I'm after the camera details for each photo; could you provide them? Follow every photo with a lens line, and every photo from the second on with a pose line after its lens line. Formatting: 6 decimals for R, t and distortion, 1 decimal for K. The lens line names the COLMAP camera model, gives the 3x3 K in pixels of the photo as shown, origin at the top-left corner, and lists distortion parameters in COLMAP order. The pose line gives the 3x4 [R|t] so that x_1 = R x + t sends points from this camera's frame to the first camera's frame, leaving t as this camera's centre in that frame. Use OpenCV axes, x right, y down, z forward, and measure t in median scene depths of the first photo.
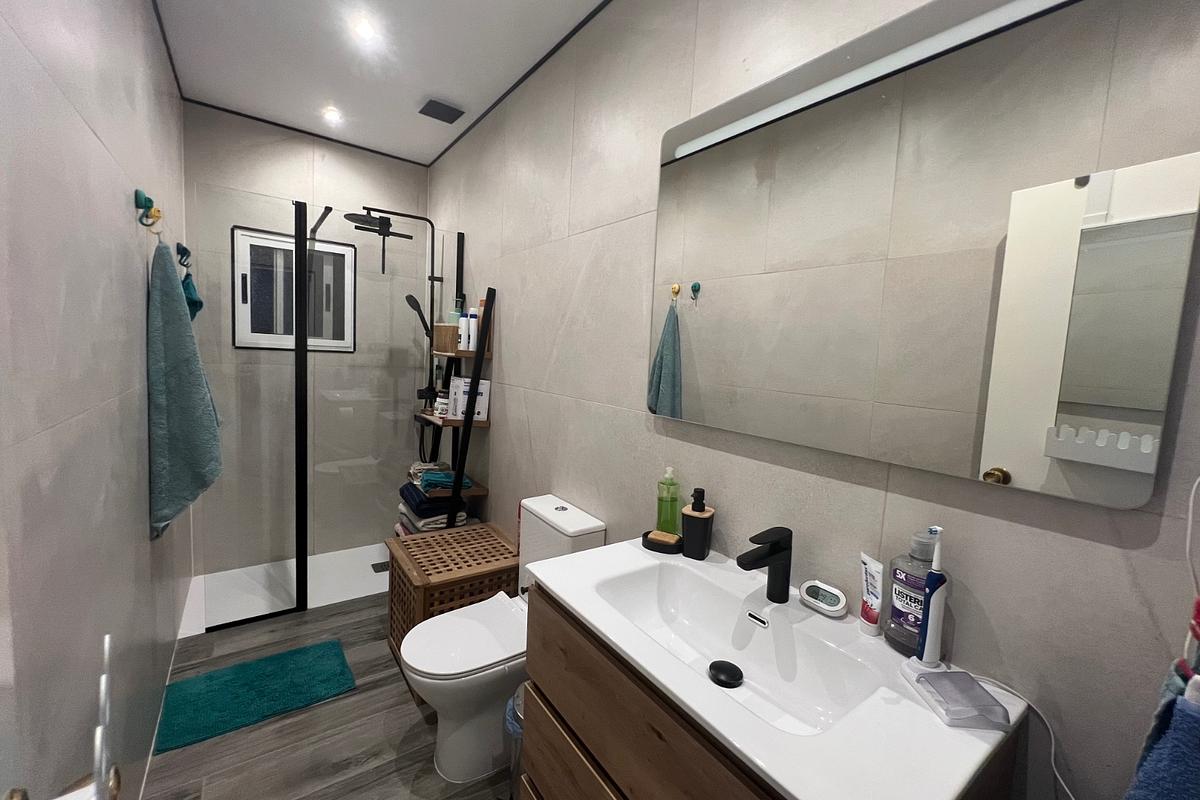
lens RADIAL K [[480.3, 0, 599.5], [0, 480.3, 394.7], [0, 0, 1]] dist [-0.001846, -0.000038]
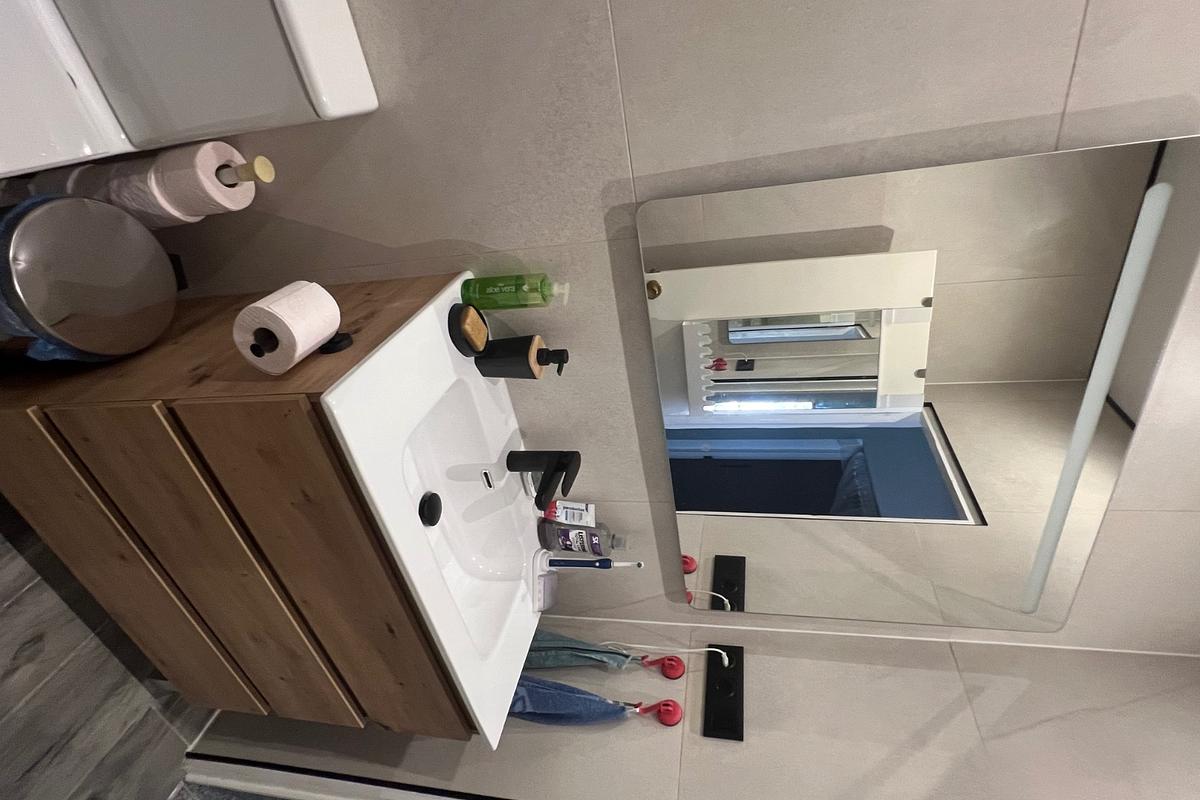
lens RADIAL K [[573.5, 0, 596.0], [0, 573.5, 398.7], [0, 0, 1]] dist [0.016611, 0.000139]
pose [[0.312852, 0.056562, 0.948116, -0.682258], [-0.945176, 0.116943, 0.304906, -0.120390], [-0.093629, -0.991527, 0.090047, 0.944348]]
